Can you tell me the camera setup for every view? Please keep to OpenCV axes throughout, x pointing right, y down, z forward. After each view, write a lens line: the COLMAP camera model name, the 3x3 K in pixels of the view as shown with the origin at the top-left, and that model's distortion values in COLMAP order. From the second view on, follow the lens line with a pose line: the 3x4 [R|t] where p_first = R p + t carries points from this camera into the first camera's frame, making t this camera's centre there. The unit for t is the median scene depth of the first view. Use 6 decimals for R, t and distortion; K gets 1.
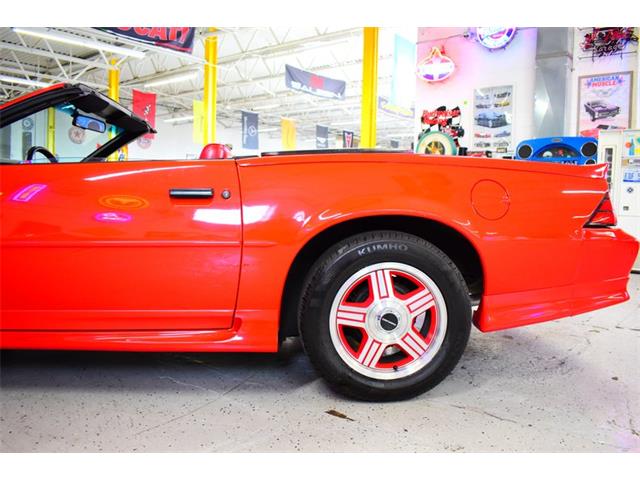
lens RADIAL K [[564.1, 0, 320.0], [0, 564.1, 240.0], [0, 0, 1]] dist [-0.075692, 0.001412]
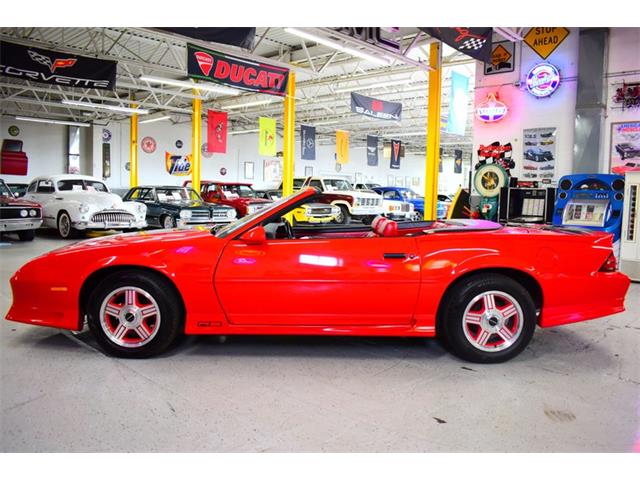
lens RADIAL K [[559.0, 0, 320.0], [0, 559.0, 240.0], [0, 0, 1]] dist [-0.072903, 0.000121]
pose [[0.997777, 0.005914, -0.066384, -0.091851], [-0.005575, 0.999971, 0.005283, -0.037424], [0.066414, -0.004901, 0.997780, -0.247704]]
